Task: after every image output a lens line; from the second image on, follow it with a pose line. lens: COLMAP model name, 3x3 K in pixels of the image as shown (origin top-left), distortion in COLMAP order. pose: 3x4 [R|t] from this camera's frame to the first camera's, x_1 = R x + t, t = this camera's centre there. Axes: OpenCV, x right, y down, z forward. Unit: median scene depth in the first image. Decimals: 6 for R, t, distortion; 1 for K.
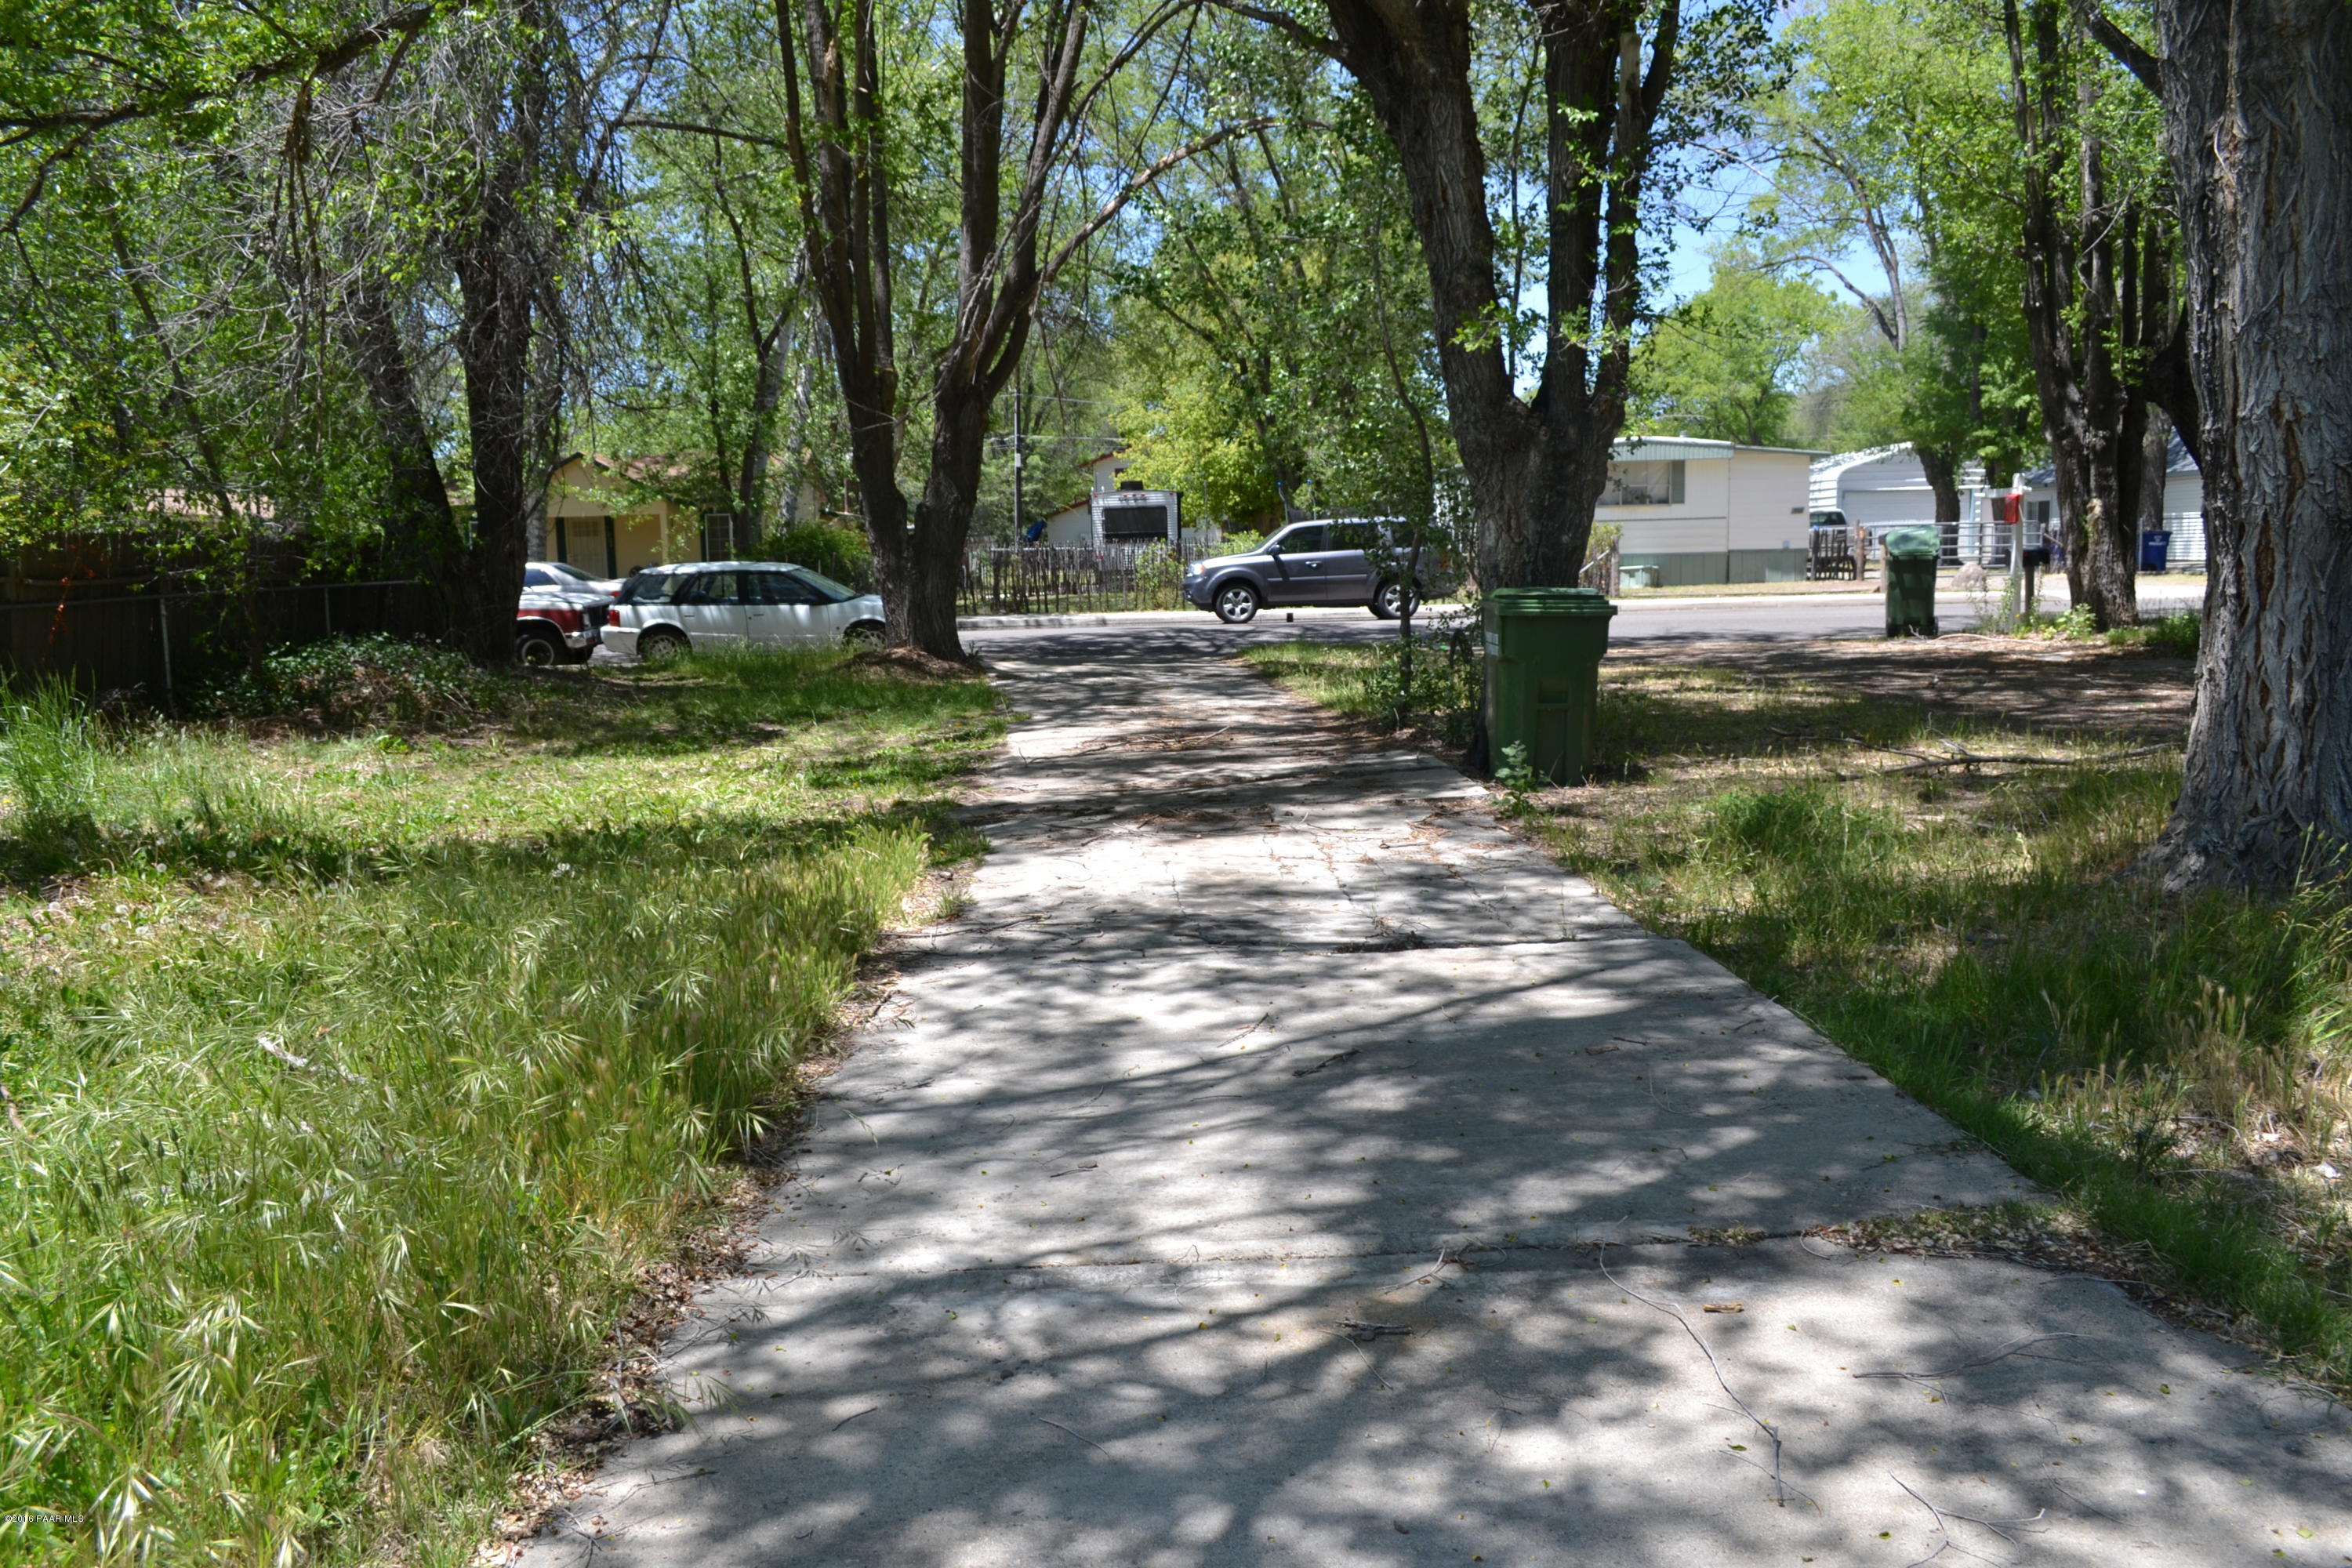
lens RADIAL K [[1951.7, 0, 1176.0], [0, 1951.7, 784.0], [0, 0, 1]] dist [-0.012830, -0.003902]
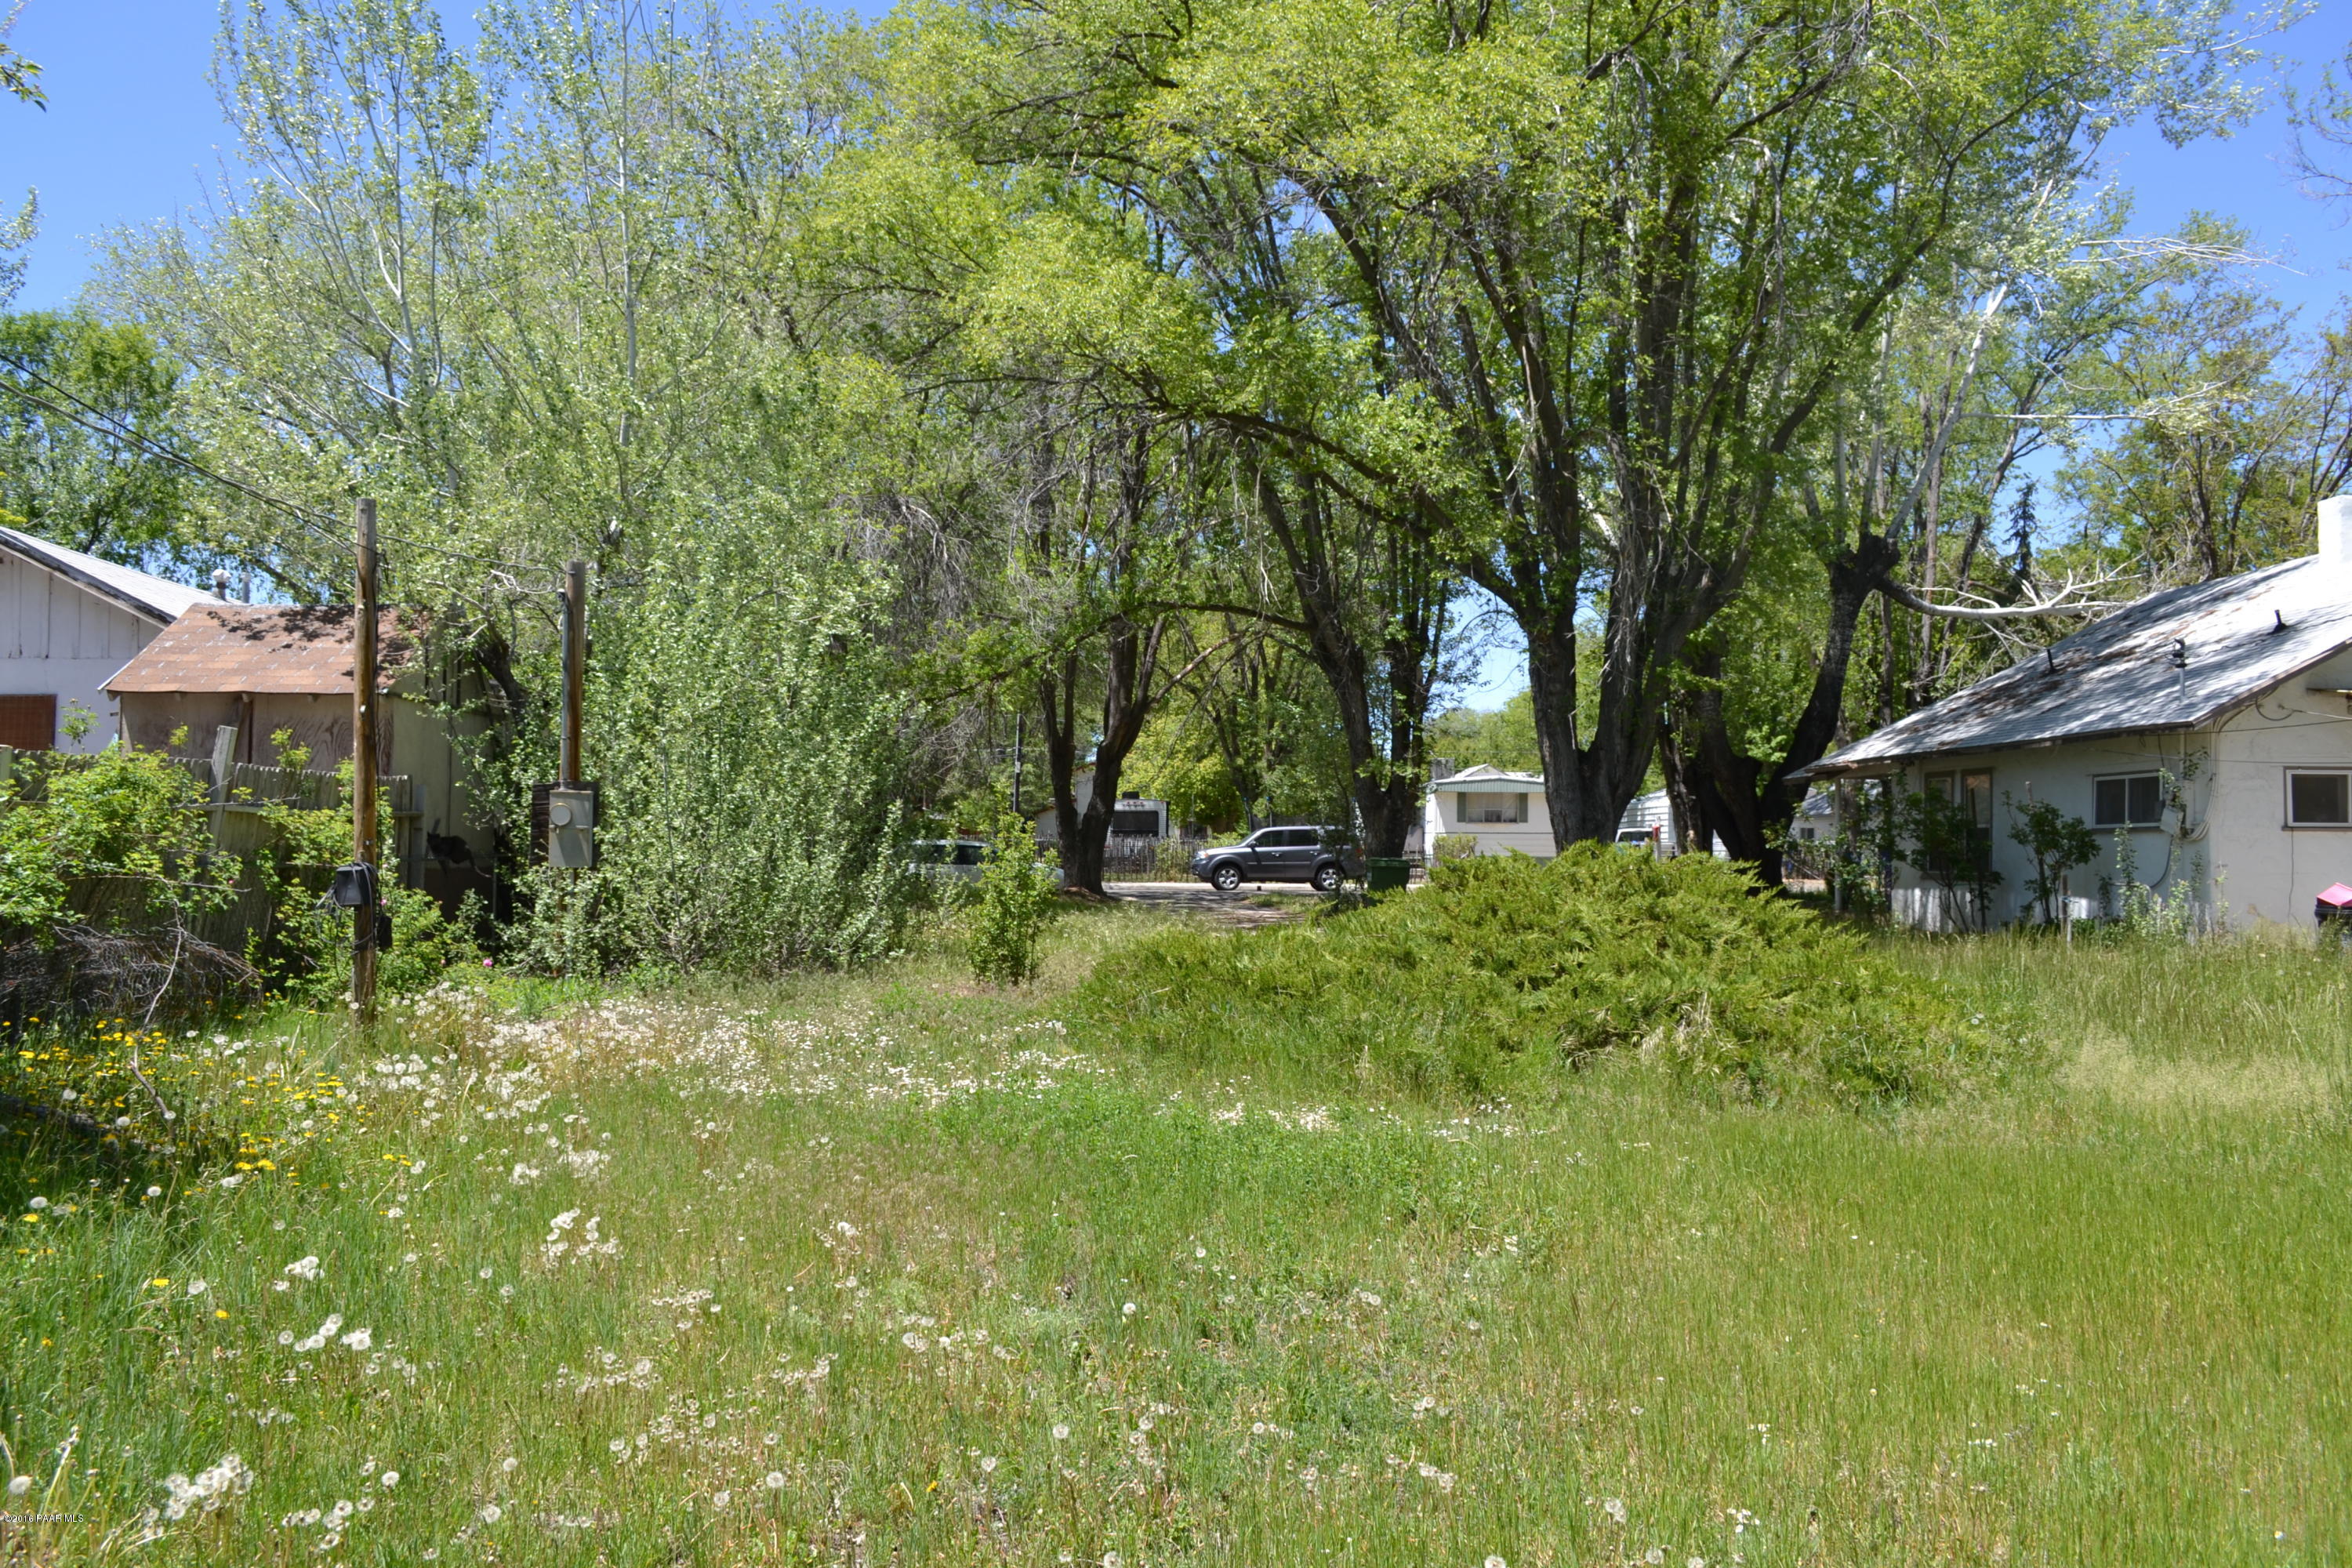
lens RADIAL K [[1951.7, 0, 1176.0], [0, 1951.7, 784.0], [0, 0, 1]] dist [-0.012830, -0.003902]
pose [[0.998798, 0.033291, 0.035974, -0.067475], [-0.027479, 0.988081, -0.151462, 0.069881], [-0.040587, 0.150292, 0.987808, -0.545153]]
